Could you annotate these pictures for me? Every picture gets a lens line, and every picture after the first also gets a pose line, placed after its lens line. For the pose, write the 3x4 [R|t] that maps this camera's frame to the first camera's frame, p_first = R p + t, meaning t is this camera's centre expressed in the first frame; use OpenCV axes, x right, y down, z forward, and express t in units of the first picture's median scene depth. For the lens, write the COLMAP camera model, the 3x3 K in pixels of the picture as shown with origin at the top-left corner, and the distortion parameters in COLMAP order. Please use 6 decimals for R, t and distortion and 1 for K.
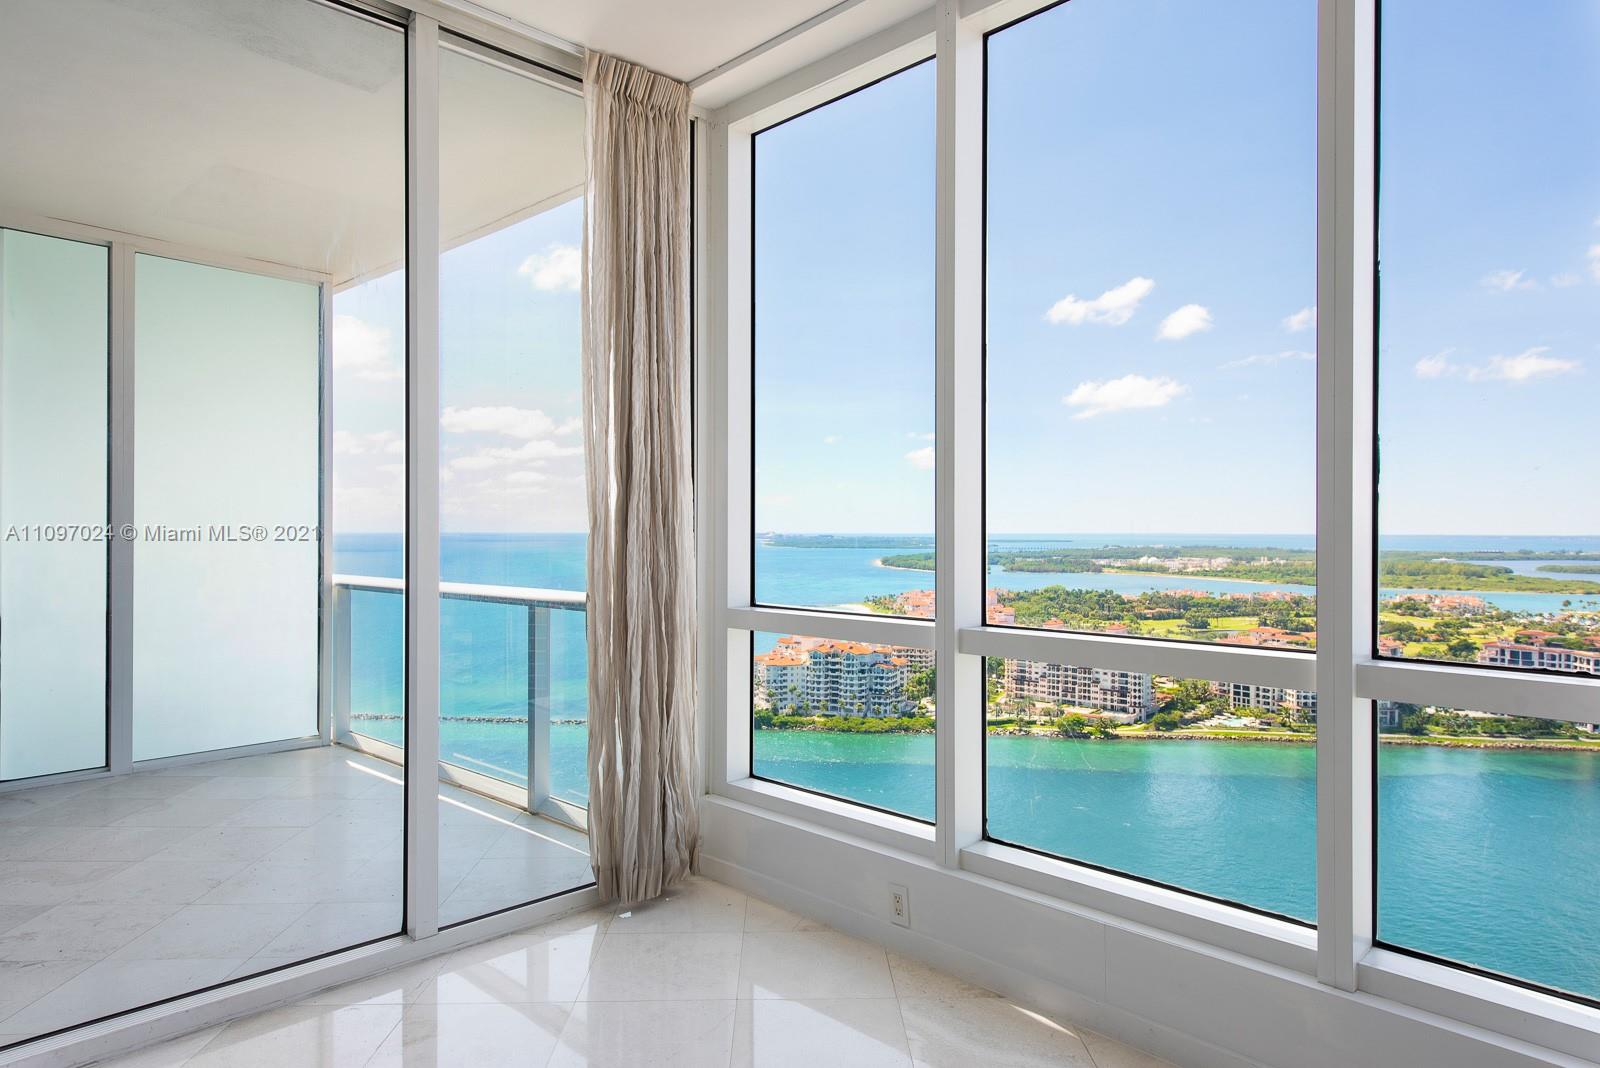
lens RADIAL K [[957.0, 0, 802.6], [0, 957.0, 534.4], [0, 0, 1]] dist [-0.016528, -0.000839]
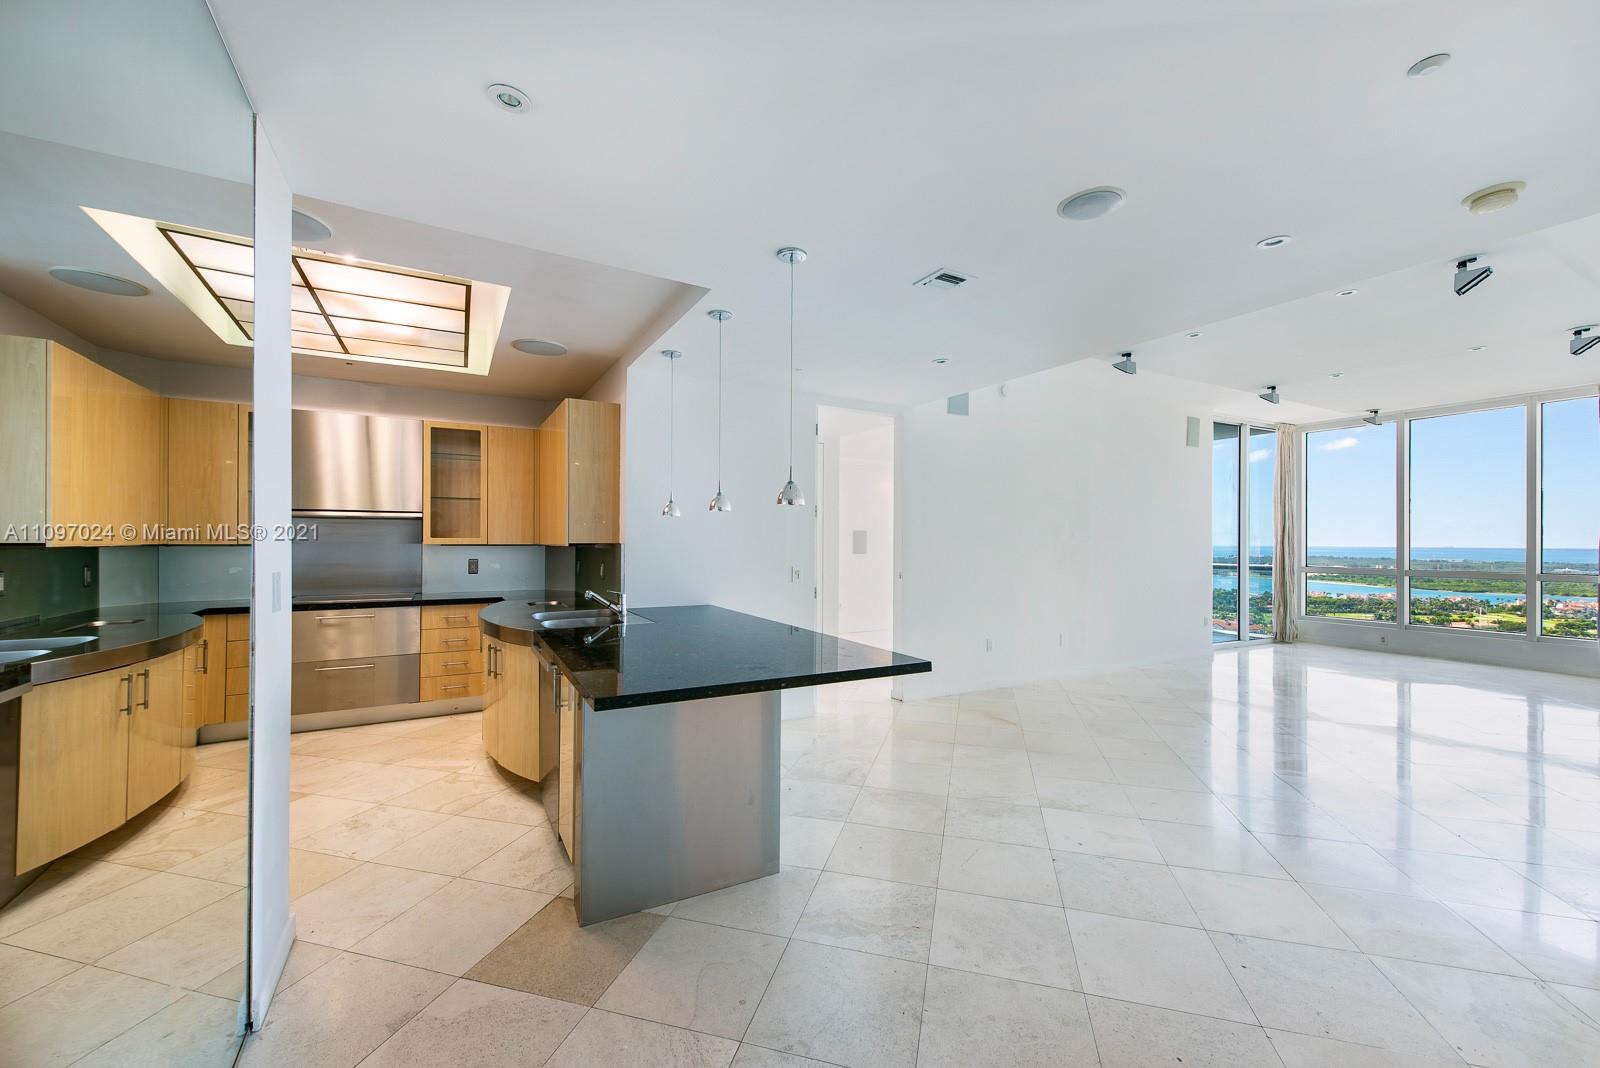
lens RADIAL K [[639.6, 0, 775.0], [0, 639.6, 539.0], [0, 0, 1]] dist [-0.006750, -0.001810]
pose [[0.953842, 0.000766, -0.300306, -1.508546], [-0.003938, 0.999943, -0.009956, 0.002603], [0.300282, 0.010679, 0.953791, -2.253490]]
